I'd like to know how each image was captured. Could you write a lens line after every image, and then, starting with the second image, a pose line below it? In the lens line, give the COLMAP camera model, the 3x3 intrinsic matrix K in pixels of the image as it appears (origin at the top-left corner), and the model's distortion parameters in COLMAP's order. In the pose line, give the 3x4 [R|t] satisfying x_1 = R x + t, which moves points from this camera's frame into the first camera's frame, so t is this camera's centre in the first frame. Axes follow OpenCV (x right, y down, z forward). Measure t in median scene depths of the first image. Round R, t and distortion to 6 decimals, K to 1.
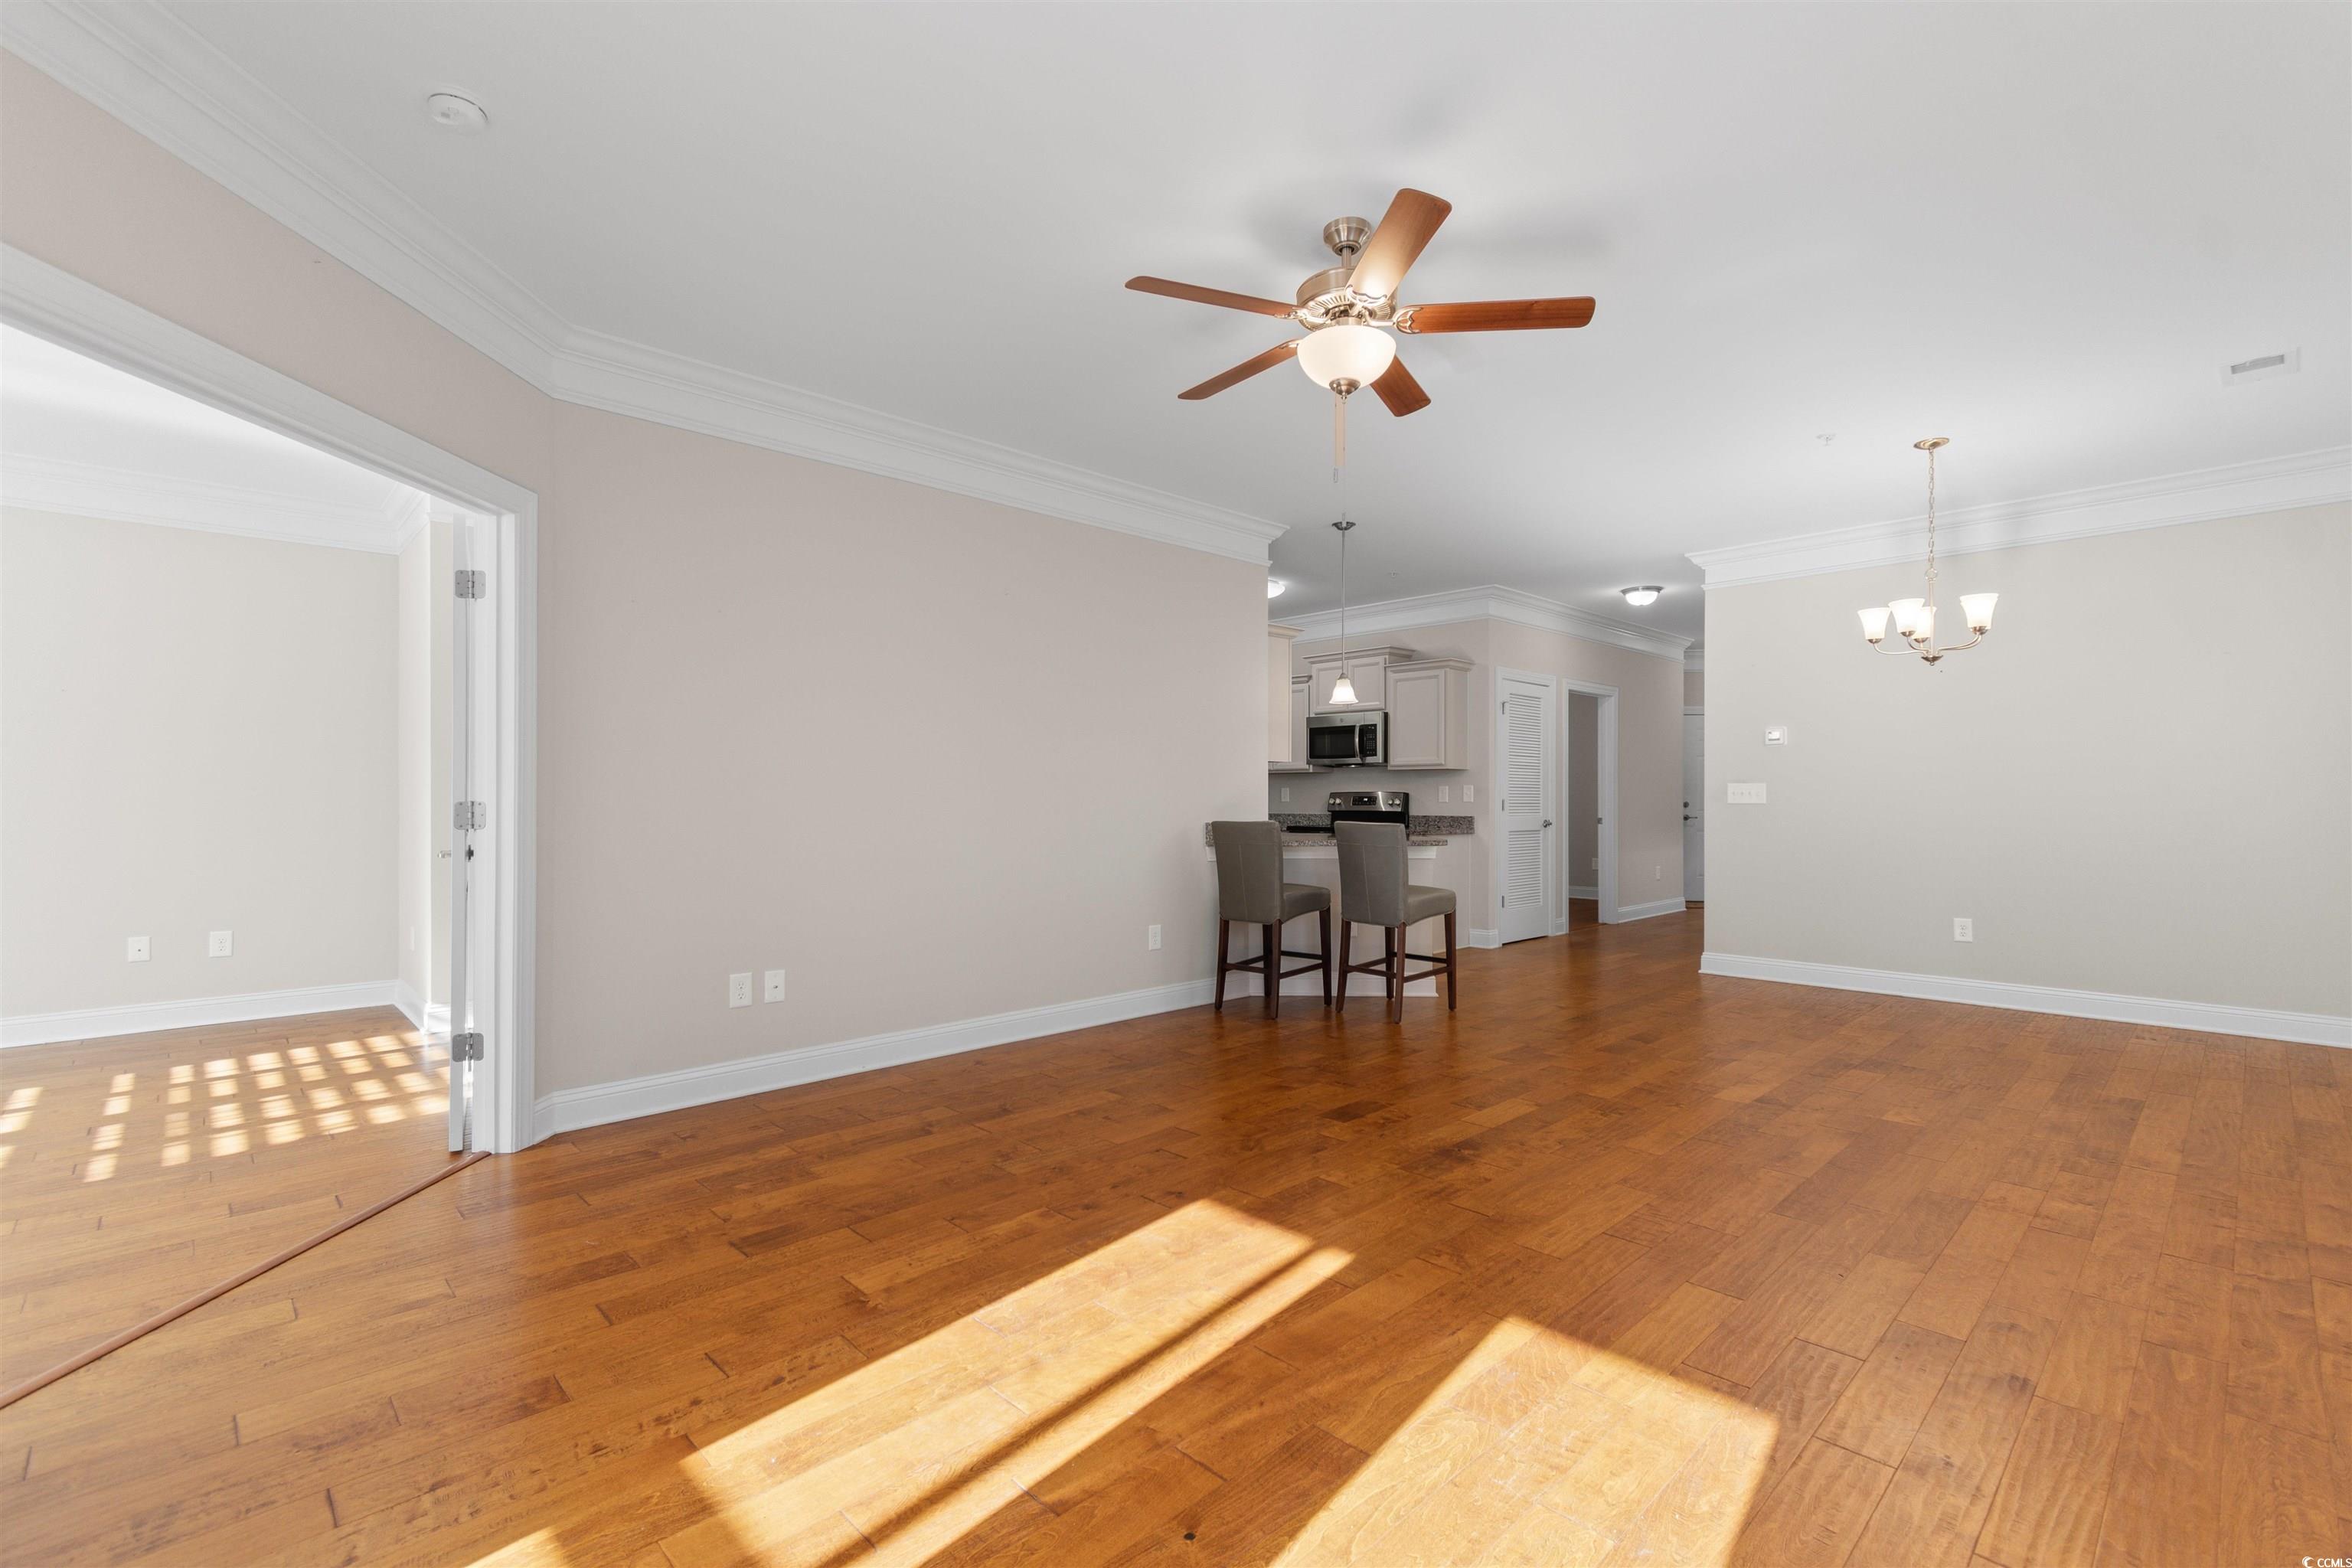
lens RADIAL K [[1042.8, 0, 1180.6], [0, 1042.8, 791.2], [0, 0, 1]] dist [0.003589, -0.000091]
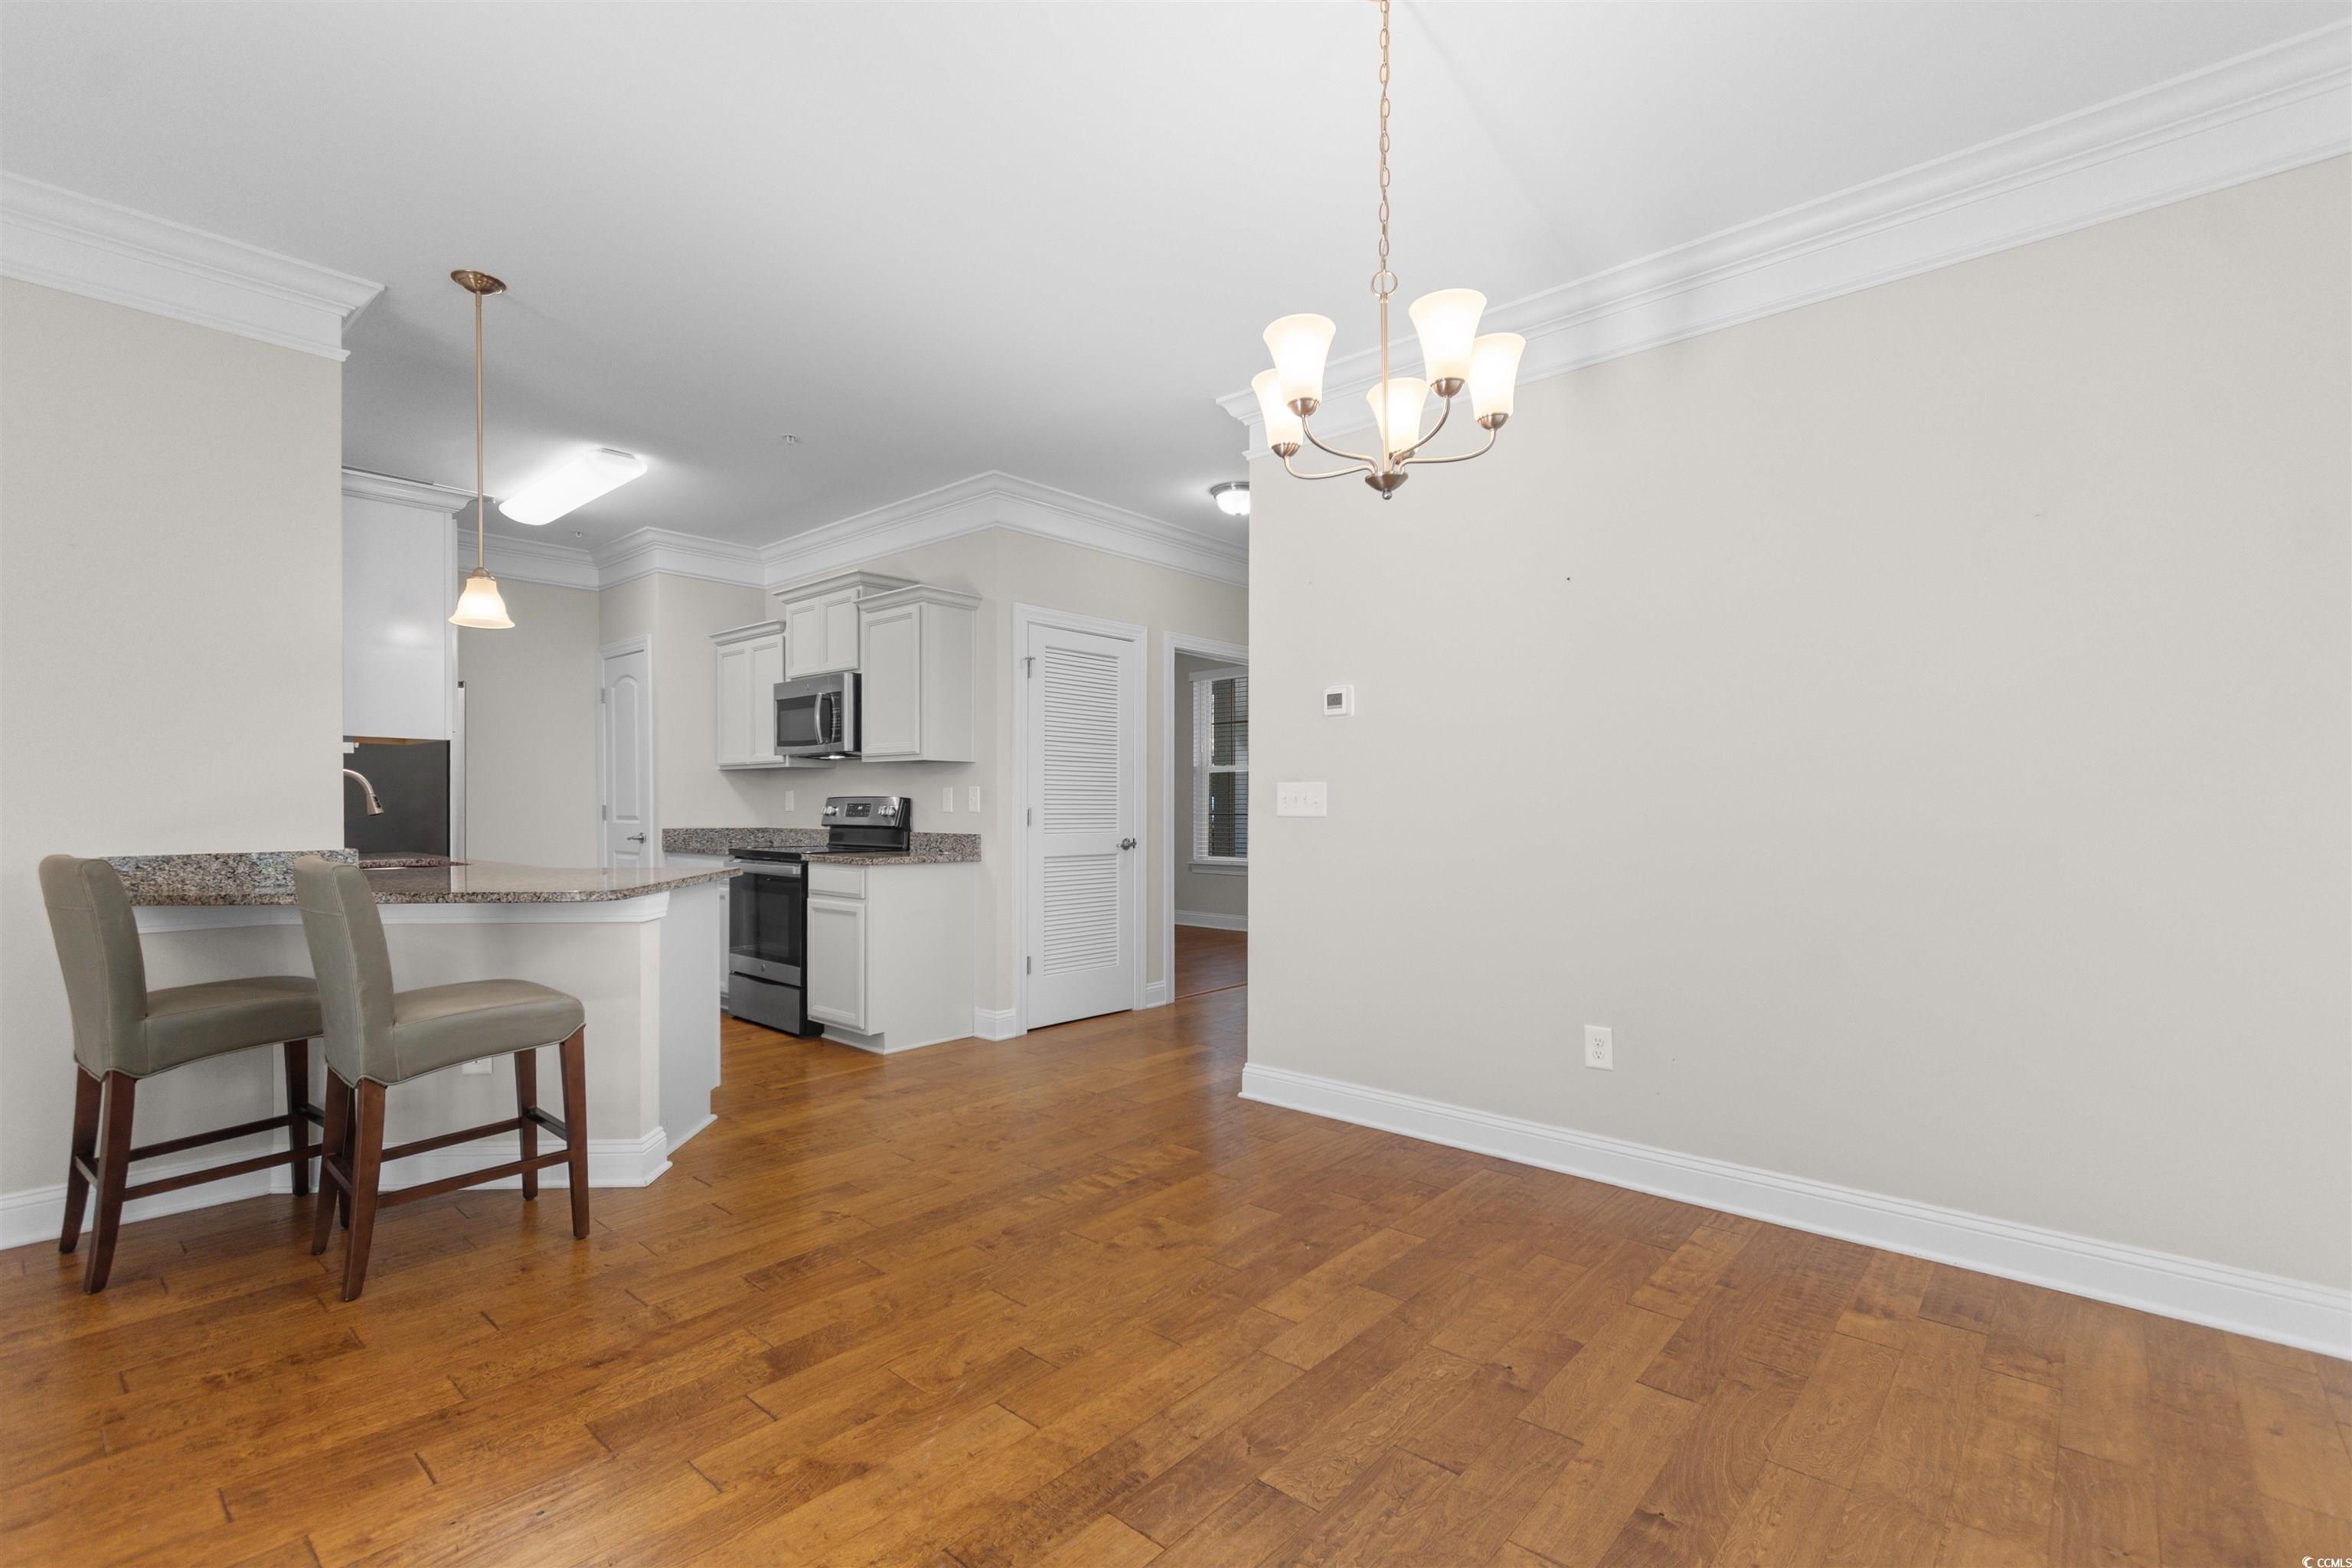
lens RADIAL K [[1051.5, 0, 1181.9], [0, 1051.5, 806.4], [0, 0, 1]] dist [0.002138, -0.000073]
pose [[0.996905, 0.000799, 0.078610, 0.351702], [-0.001388, 0.999971, 0.007436, 0.001639], [-0.078602, -0.007522, 0.996878, 0.337001]]
